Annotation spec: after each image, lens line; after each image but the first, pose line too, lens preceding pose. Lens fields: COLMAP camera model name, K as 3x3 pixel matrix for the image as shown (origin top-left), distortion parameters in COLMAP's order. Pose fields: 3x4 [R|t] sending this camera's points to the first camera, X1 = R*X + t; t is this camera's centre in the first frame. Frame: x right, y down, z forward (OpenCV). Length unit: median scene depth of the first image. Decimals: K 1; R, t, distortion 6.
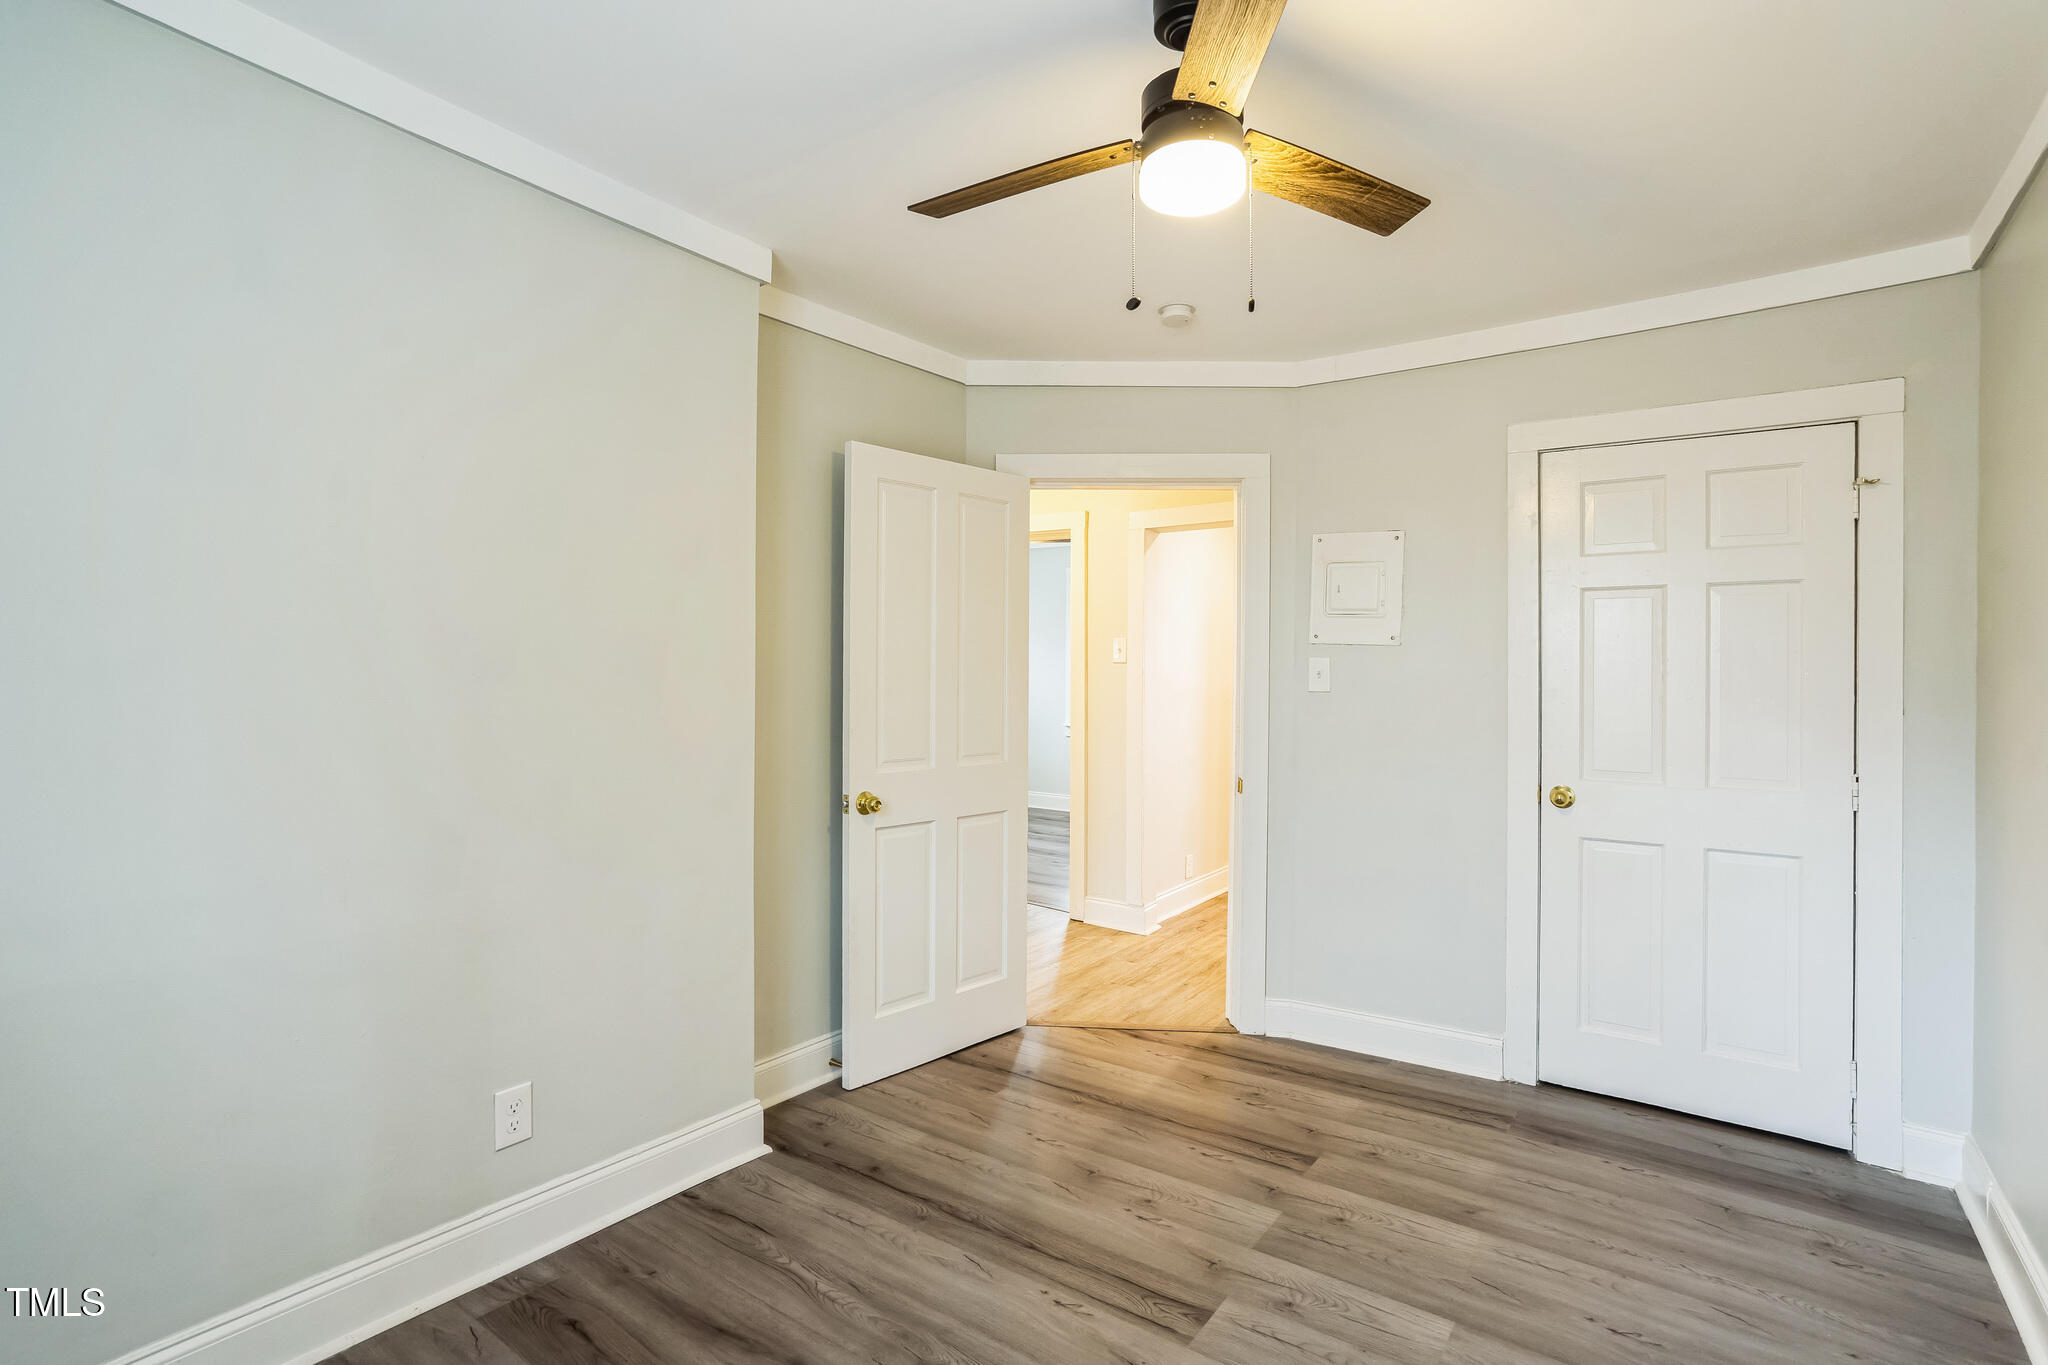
lens RADIAL K [[961.8, 0, 1012.3], [0, 961.8, 668.4], [0, 0, 1]] dist [-0.038362, 0.017747]
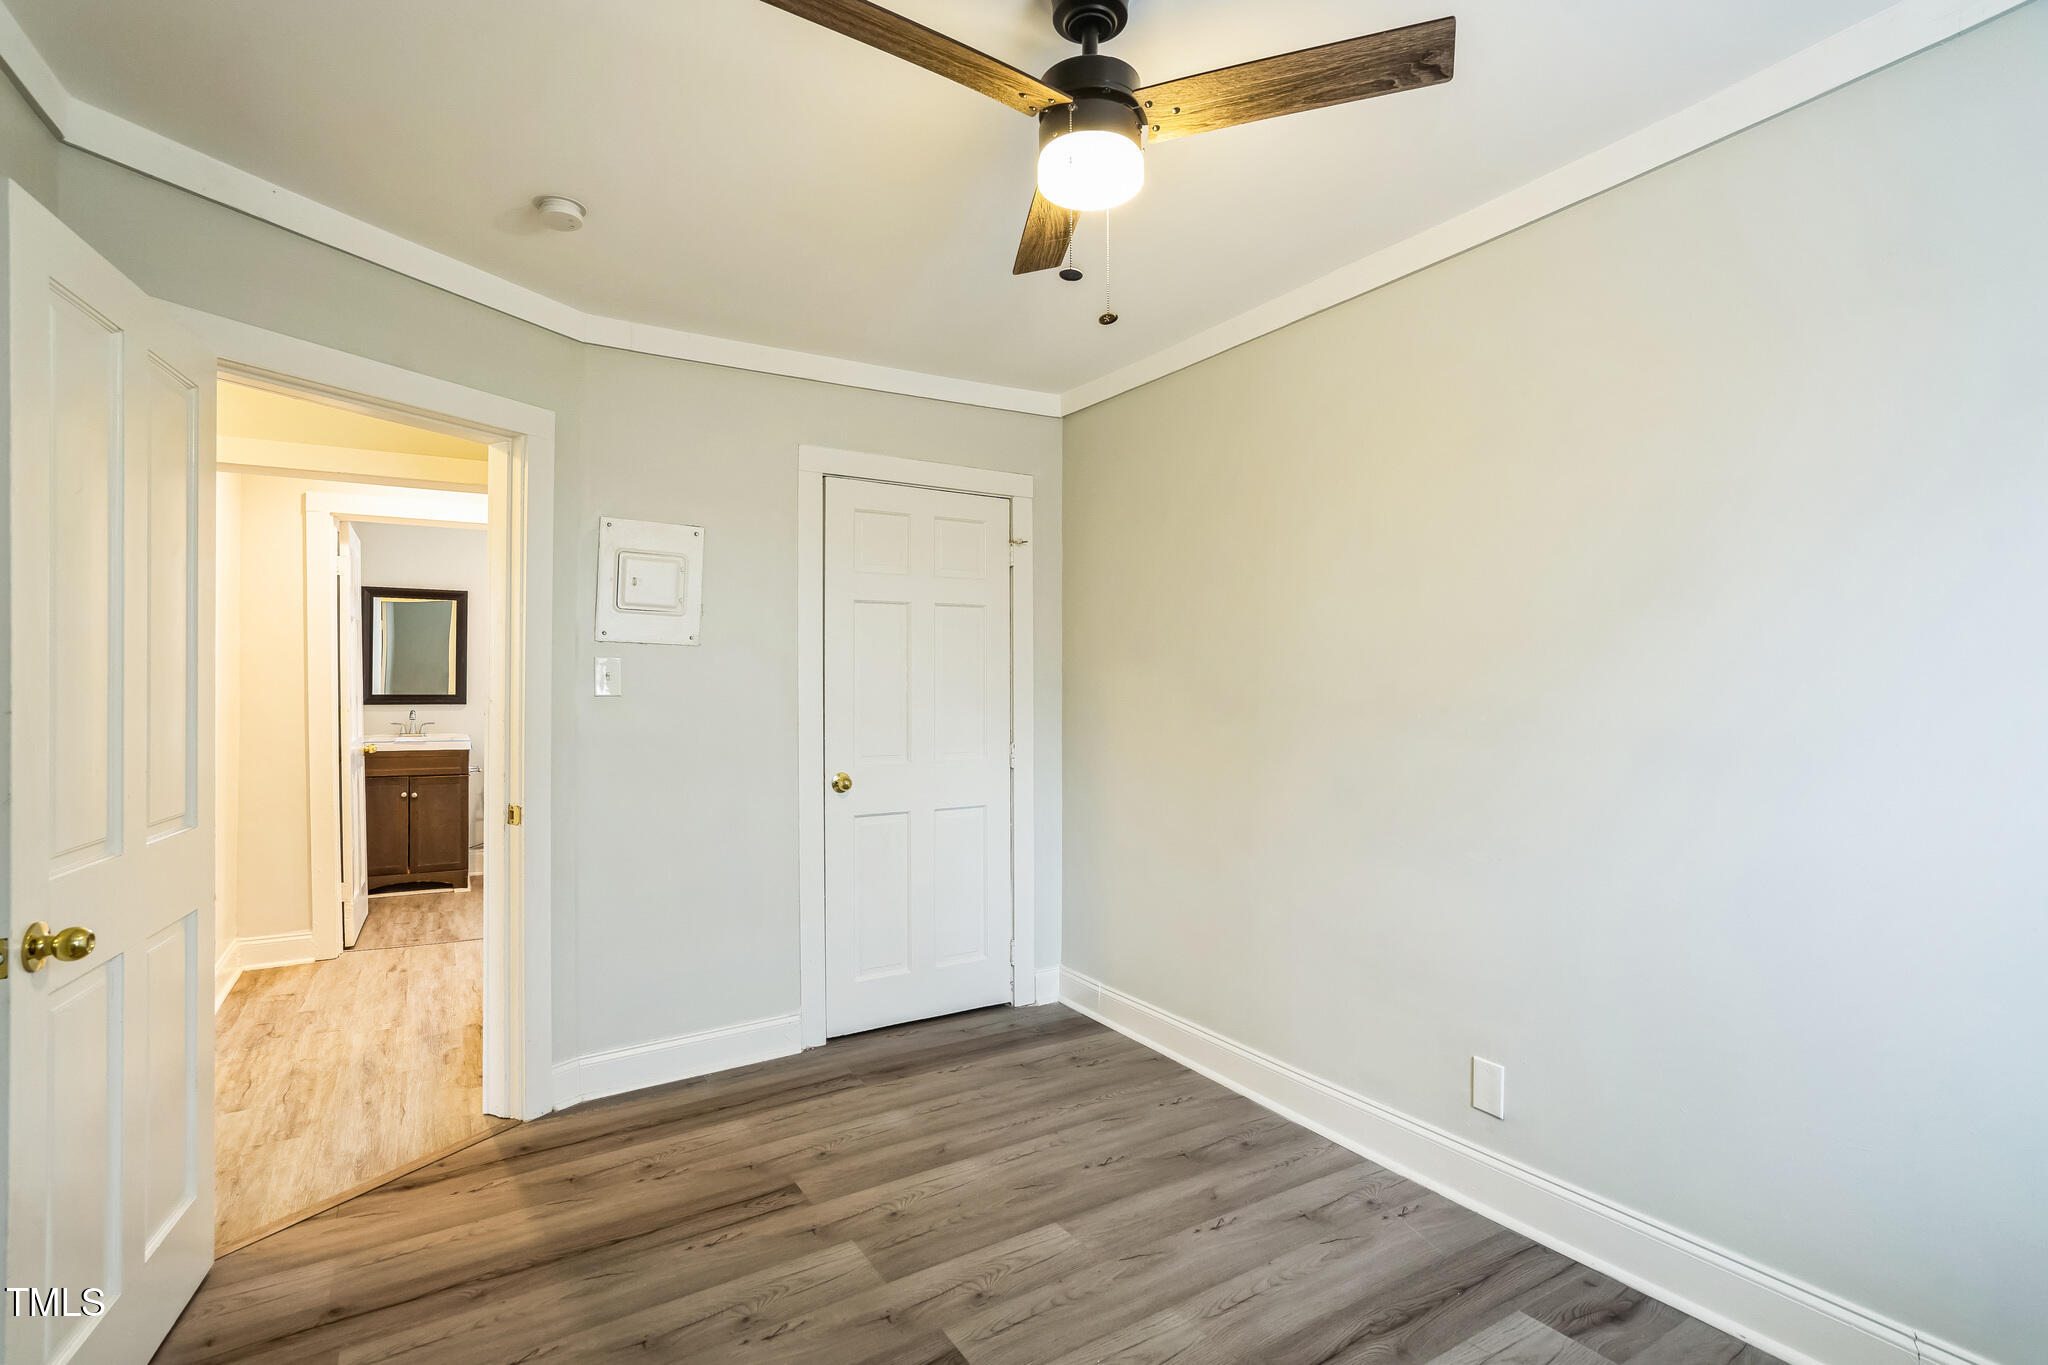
lens RADIAL K [[961.8, 0, 1017.3], [0, 961.8, 674.6], [0, 0, 1]] dist [-0.038362, 0.017747]
pose [[0.384439, -0.005576, 0.923134, -0.431524], [0.001536, 0.999984, 0.005401, 0.000222], [-0.923149, -0.000659, 0.384441, 0.392837]]
